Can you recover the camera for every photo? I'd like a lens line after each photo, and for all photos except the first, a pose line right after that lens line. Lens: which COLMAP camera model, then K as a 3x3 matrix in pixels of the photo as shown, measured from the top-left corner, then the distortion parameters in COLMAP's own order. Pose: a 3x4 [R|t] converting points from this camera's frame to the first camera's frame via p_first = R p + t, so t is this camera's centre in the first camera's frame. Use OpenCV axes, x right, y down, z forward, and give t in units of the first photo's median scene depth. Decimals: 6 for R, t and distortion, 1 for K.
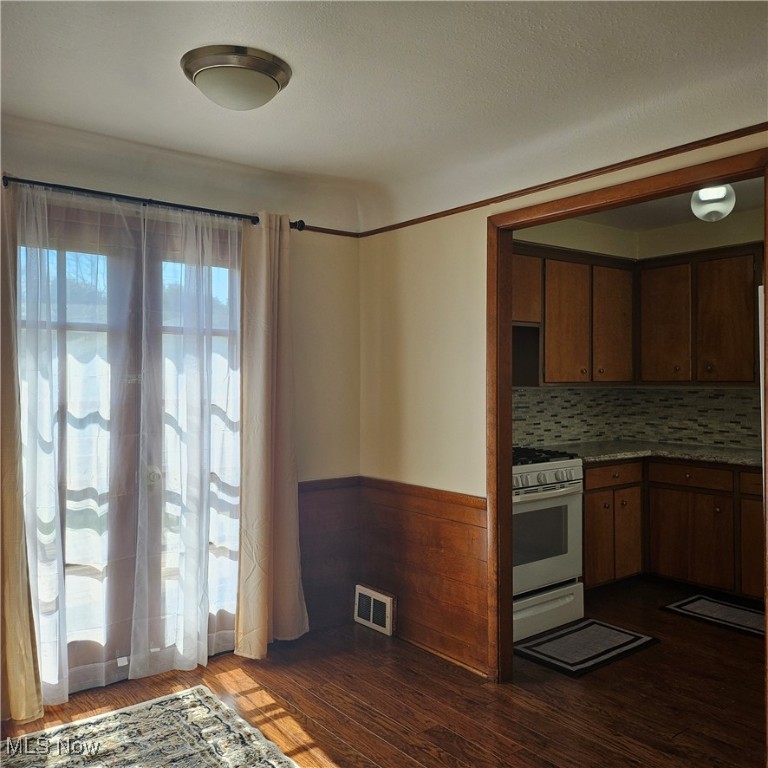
lens RADIAL K [[720.4, 0, 382.1], [0, 720.4, 382.6], [0, 0, 1]] dist [0.043236, 0.000000]
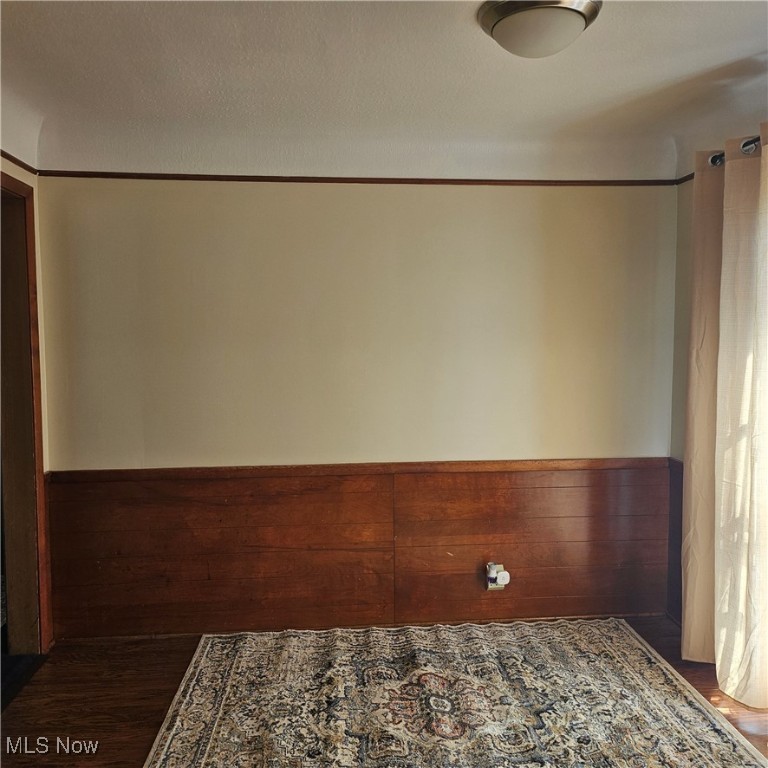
lens RADIAL K [[720.4, 0, 386.0], [0, 720.4, 386.6], [0, 0, 1]] dist [0.043236, 0.000000]
pose [[-0.531799, 0.064586, -0.844404, 0.523149], [0.003496, 0.997247, 0.074075, -0.030542], [0.846864, 0.036441, -0.530560, 1.016743]]
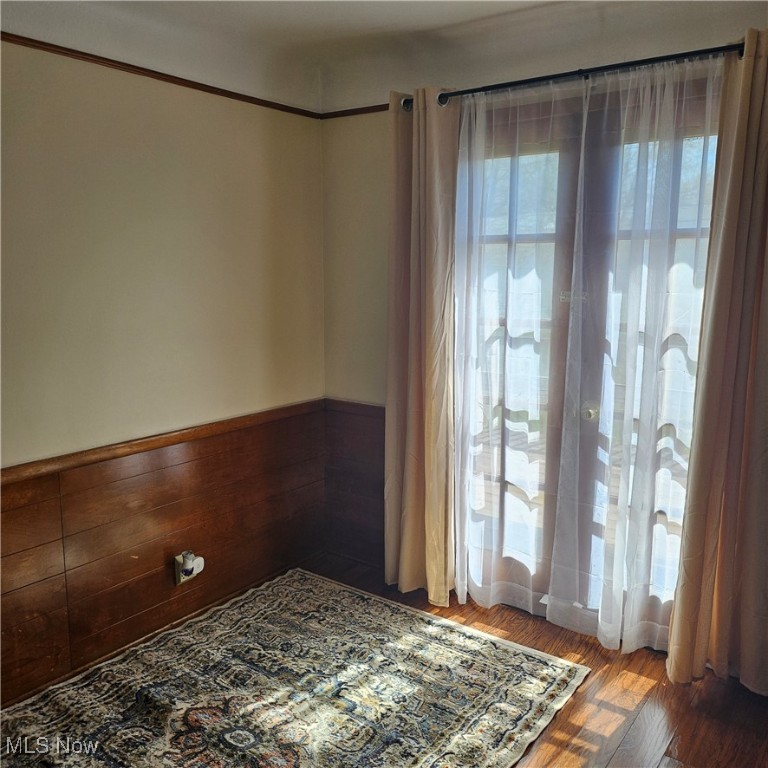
lens RADIAL K [[720.4, 0, 385.5], [0, 720.4, 382.2], [0, 0, 1]] dist [0.043236, 0.000000]
pose [[0.280417, 0.154960, -0.947288, 0.434286], [-0.002518, 0.986998, 0.160710, -0.043389], [0.959875, -0.042680, 0.277162, 0.565216]]
